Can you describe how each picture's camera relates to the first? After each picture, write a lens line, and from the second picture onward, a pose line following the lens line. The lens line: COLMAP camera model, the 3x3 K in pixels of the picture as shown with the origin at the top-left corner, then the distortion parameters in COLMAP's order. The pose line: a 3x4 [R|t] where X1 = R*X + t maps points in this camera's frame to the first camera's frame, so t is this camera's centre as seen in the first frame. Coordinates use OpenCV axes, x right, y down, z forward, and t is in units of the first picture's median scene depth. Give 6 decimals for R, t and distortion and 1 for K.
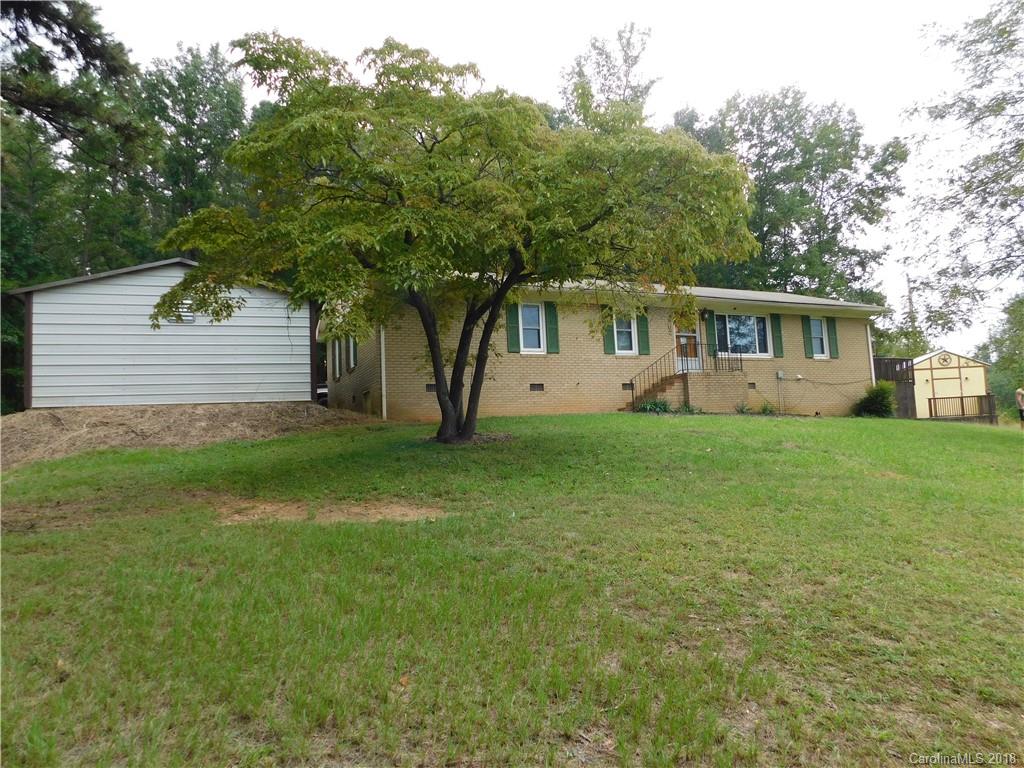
lens RADIAL K [[704.3, 0, 515.1], [0, 704.3, 383.8], [0, 0, 1]] dist [-0.080577, 0.068348]
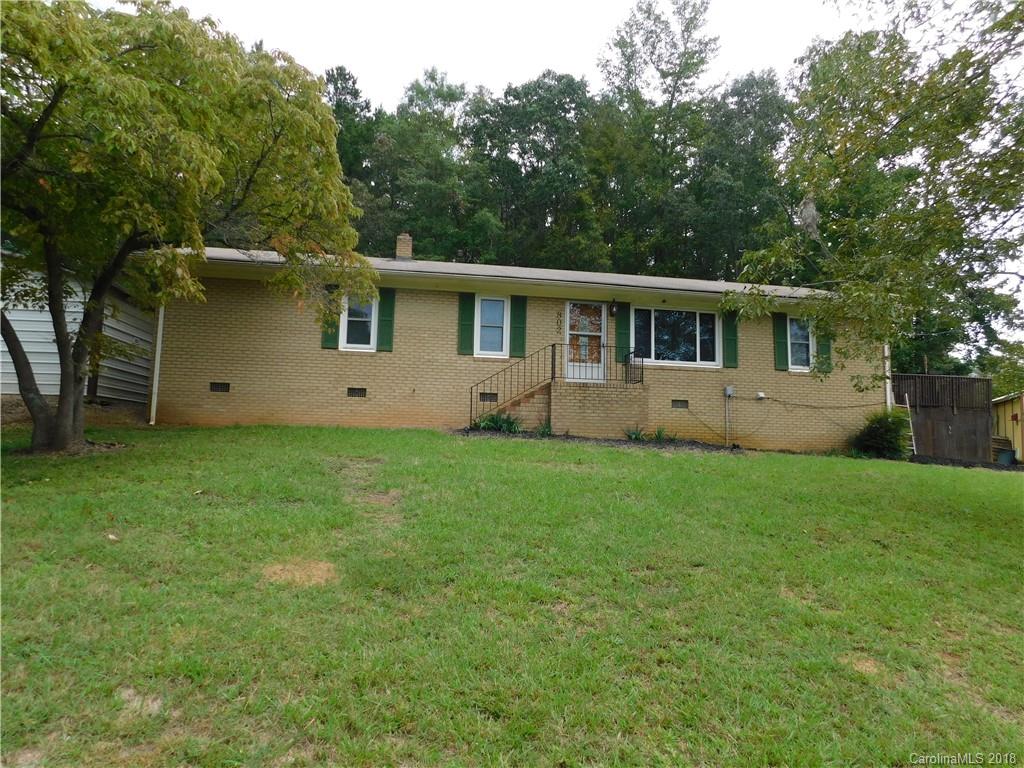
lens RADIAL K [[704.3, 0, 515.1], [0, 704.3, 383.8], [0, 0, 1]] dist [-0.080577, 0.068348]
pose [[0.967375, 0.038657, -0.250383, 0.345266], [-0.042308, 0.999062, -0.009214, -0.004525], [0.249792, 0.019506, 0.968103, 0.224783]]
